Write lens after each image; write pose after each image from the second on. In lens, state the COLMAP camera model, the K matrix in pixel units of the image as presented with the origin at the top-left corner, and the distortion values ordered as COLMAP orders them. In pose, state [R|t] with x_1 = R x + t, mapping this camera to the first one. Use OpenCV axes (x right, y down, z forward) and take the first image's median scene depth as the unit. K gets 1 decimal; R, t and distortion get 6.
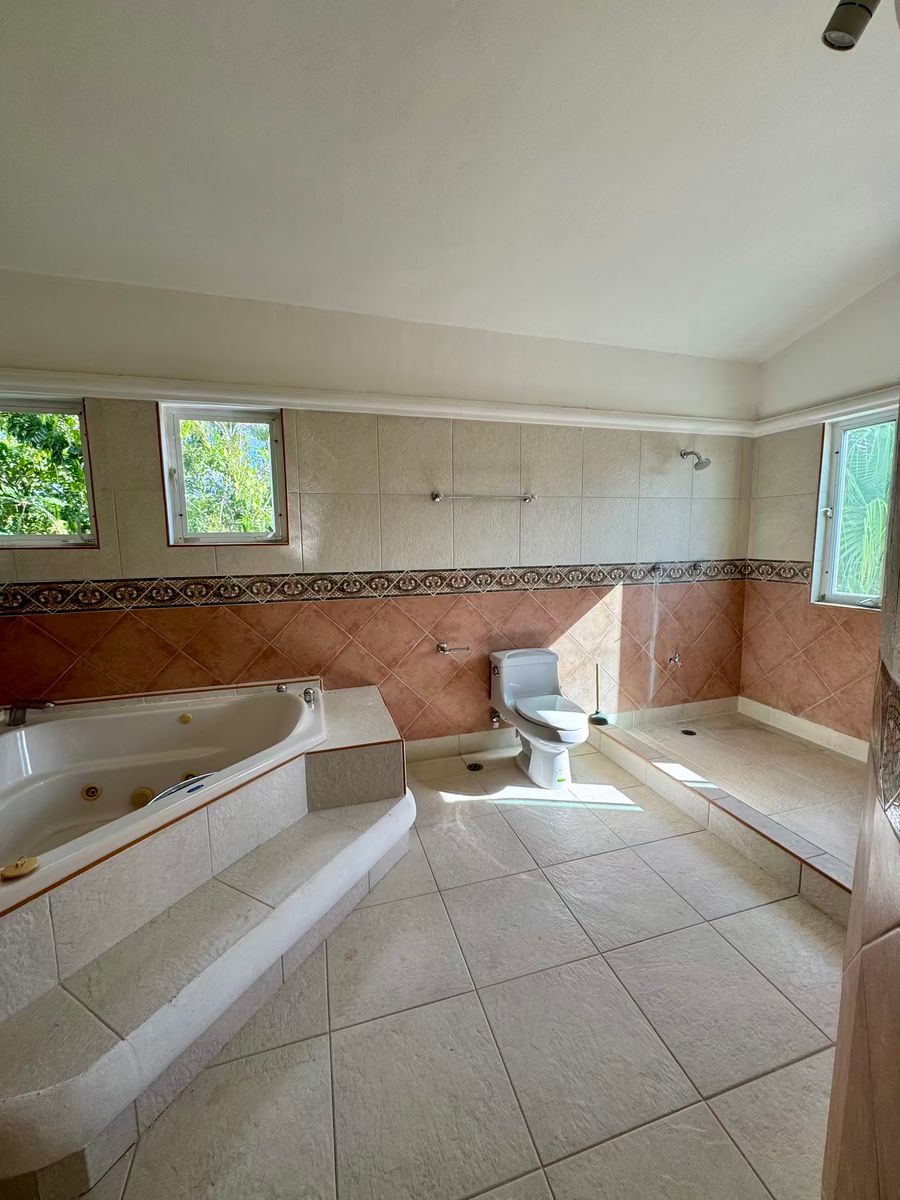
lens RADIAL K [[486.3, 0, 448.6], [0, 486.3, 600.3], [0, 0, 1]] dist [-0.000130, -0.000132]
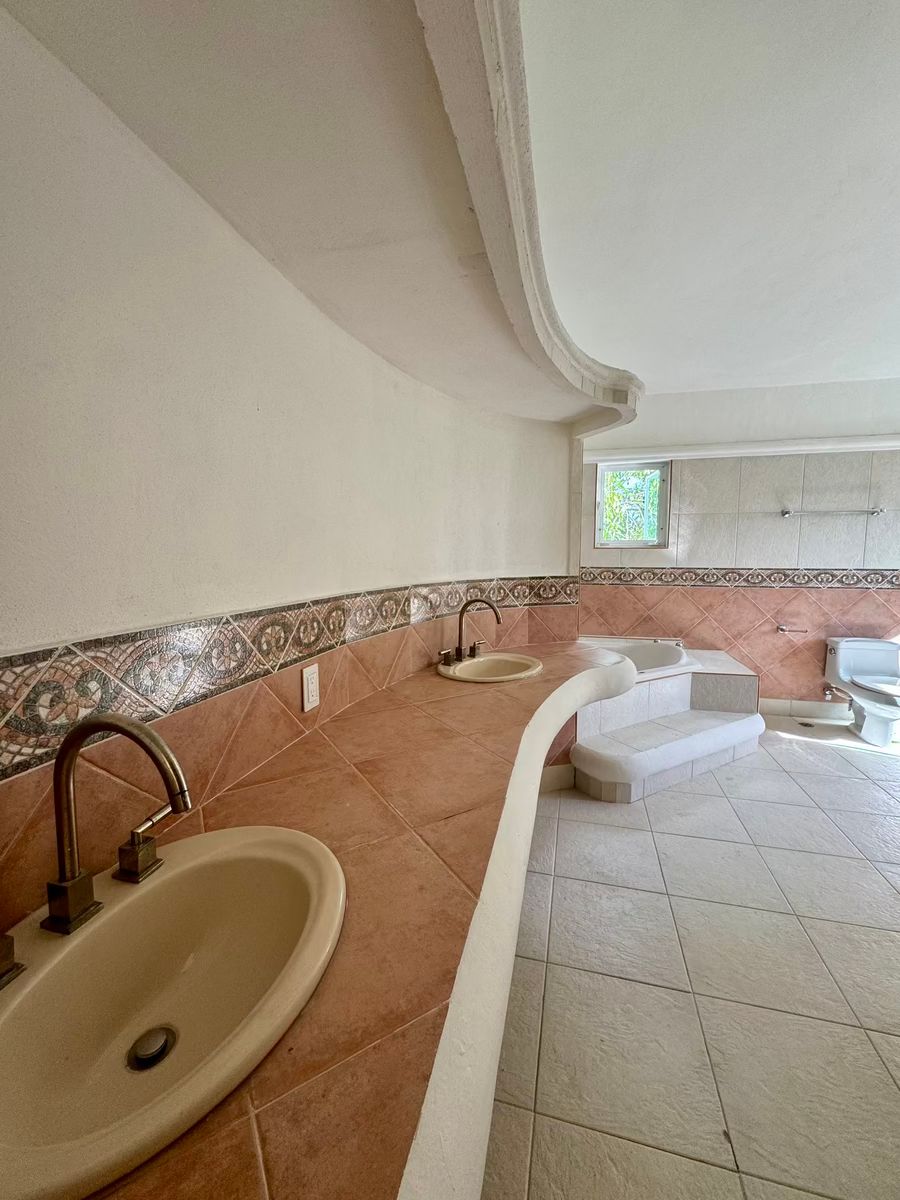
lens RADIAL K [[486.3, 0, 451.8], [0, 486.3, 596.9], [0, 0, 1]] dist [-0.000130, -0.000132]
pose [[0.856494, 0.062830, -0.512318, -0.114123], [-0.074413, 0.997225, -0.002106, 0.084994], [0.510765, 0.039927, 0.858793, -0.599761]]
